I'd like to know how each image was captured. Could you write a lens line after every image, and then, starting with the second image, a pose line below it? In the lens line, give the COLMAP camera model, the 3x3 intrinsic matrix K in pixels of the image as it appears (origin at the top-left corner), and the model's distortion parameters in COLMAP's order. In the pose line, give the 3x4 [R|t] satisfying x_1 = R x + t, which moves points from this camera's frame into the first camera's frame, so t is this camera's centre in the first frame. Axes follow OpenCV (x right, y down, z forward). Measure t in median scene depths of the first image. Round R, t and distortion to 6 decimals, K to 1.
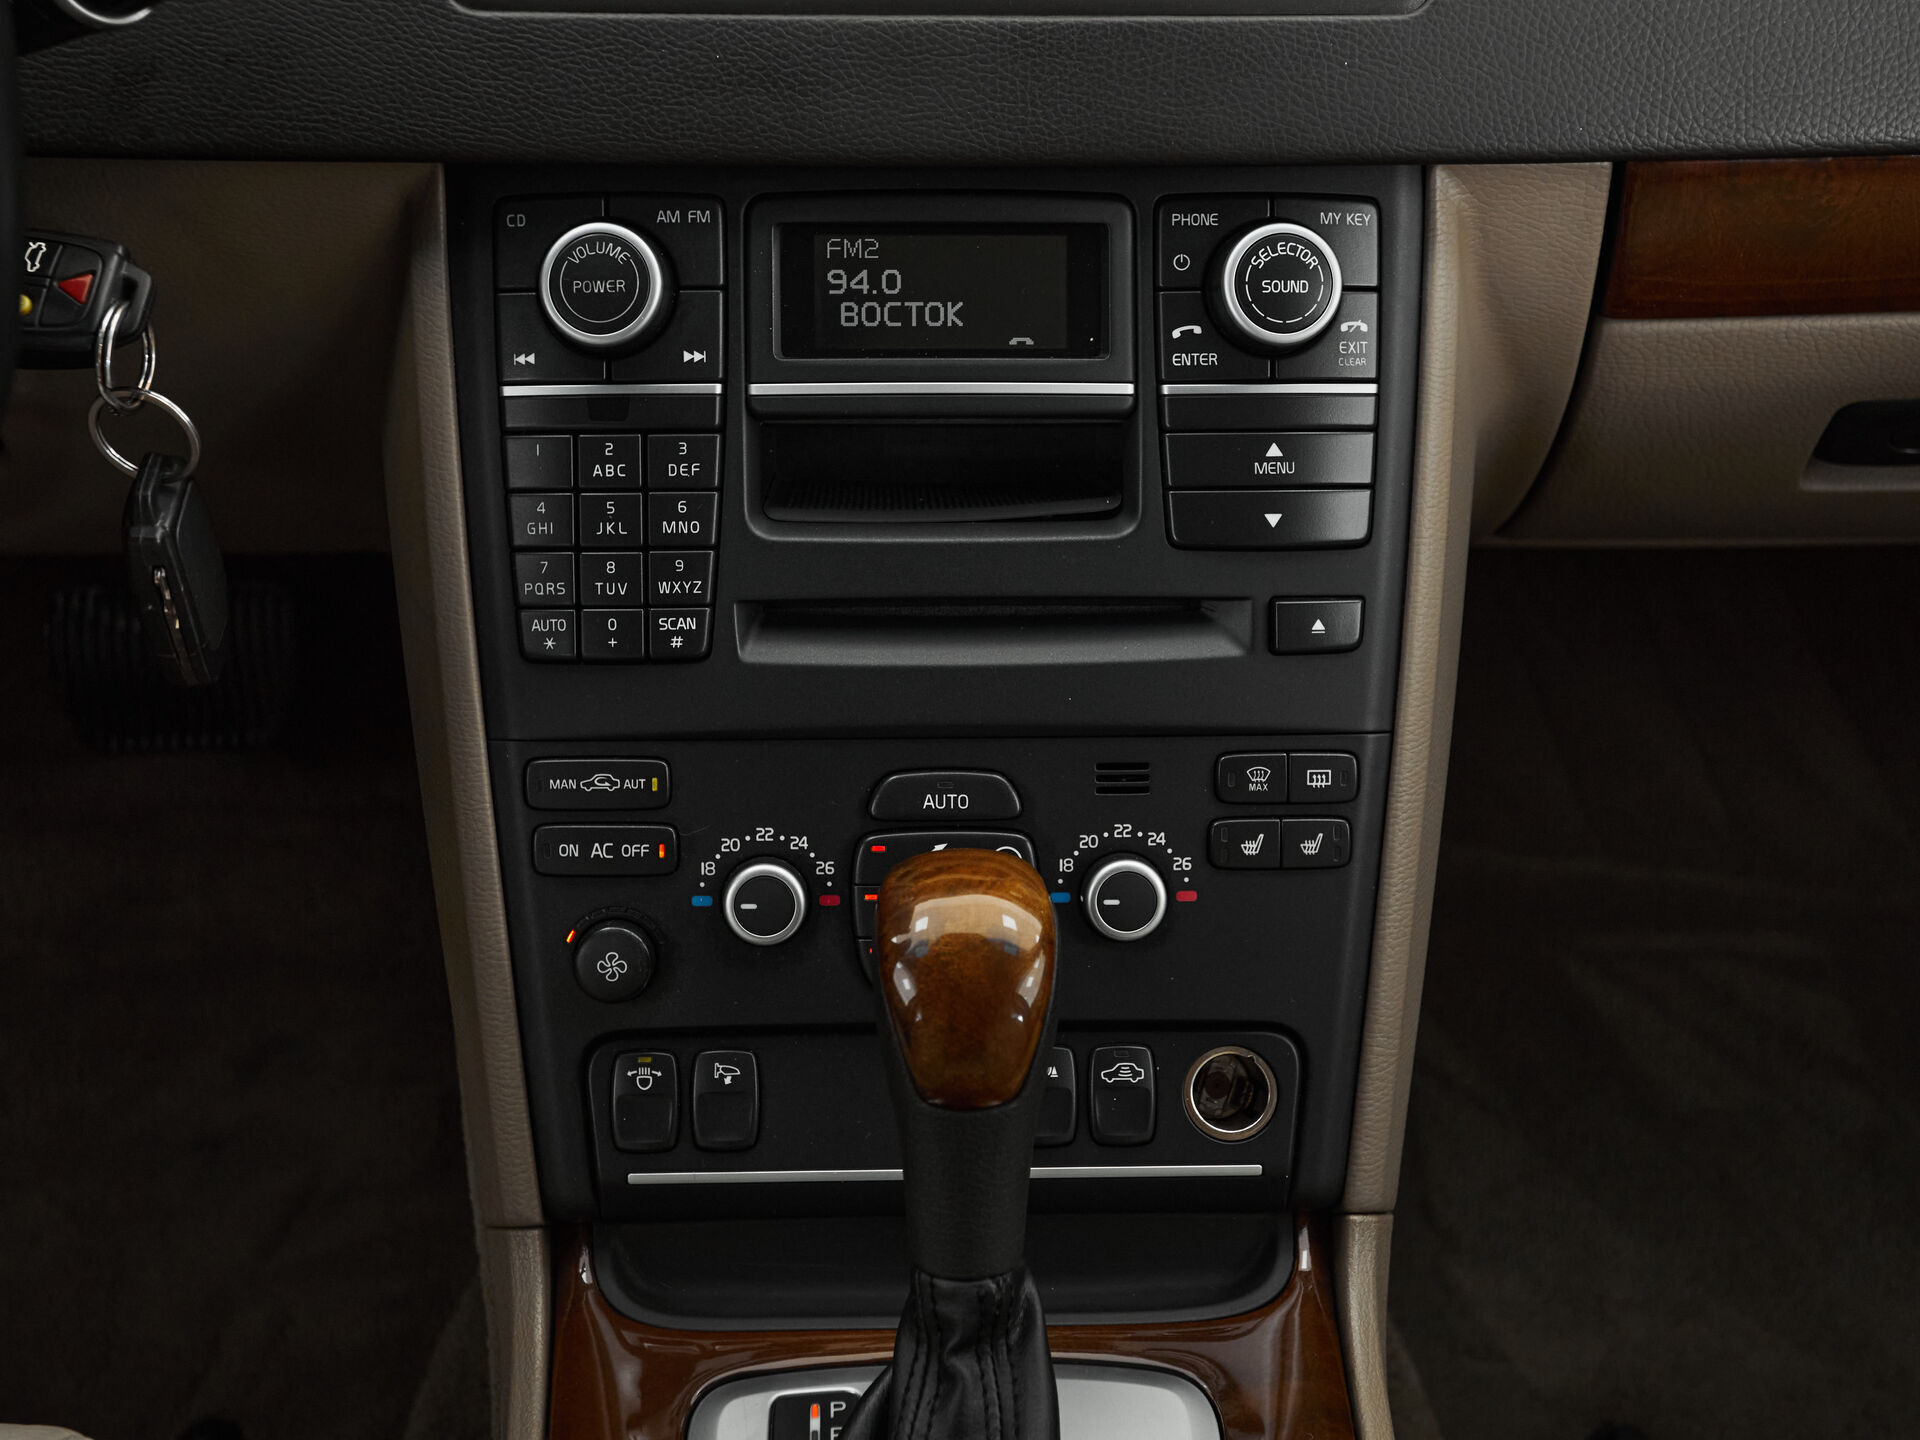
lens RADIAL K [[2446.0, 0, 919.1], [0, 2446.0, 666.5], [0, 0, 1]] dist [0.038522, 0.000000]
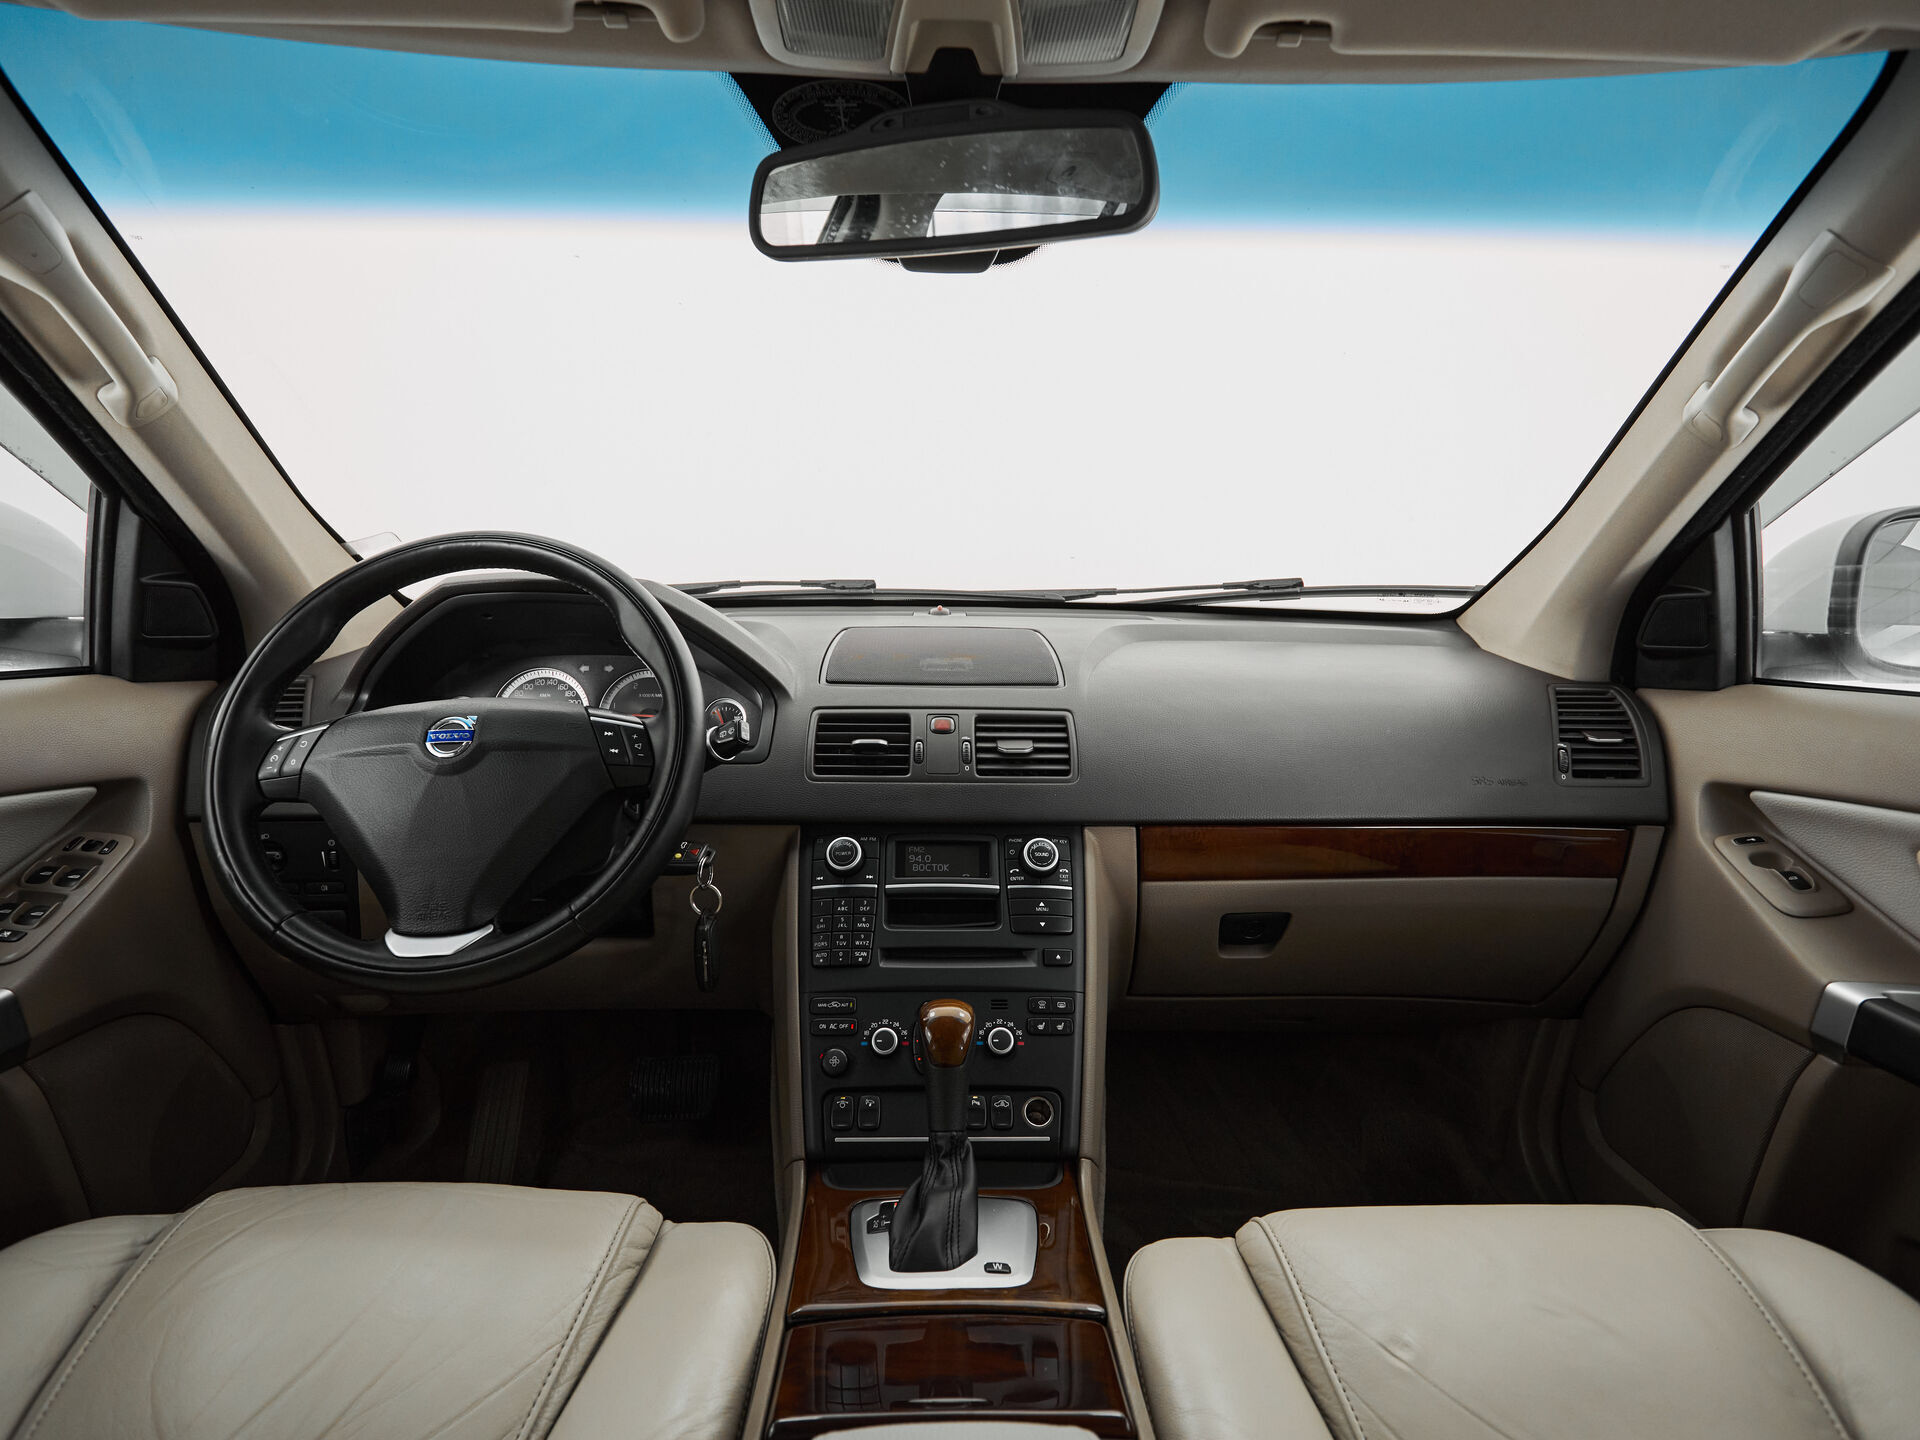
lens RADIAL K [[1005.4, 0, 952.8], [0, 1005.4, 718.1], [0, 0, 1]] dist [0.002392, -0.002430]
pose [[0.999988, -0.003022, -0.003954, 0.029870], [0.000536, 0.855249, -0.518217, 0.405874], [0.004948, 0.518209, 0.855240, -0.306246]]
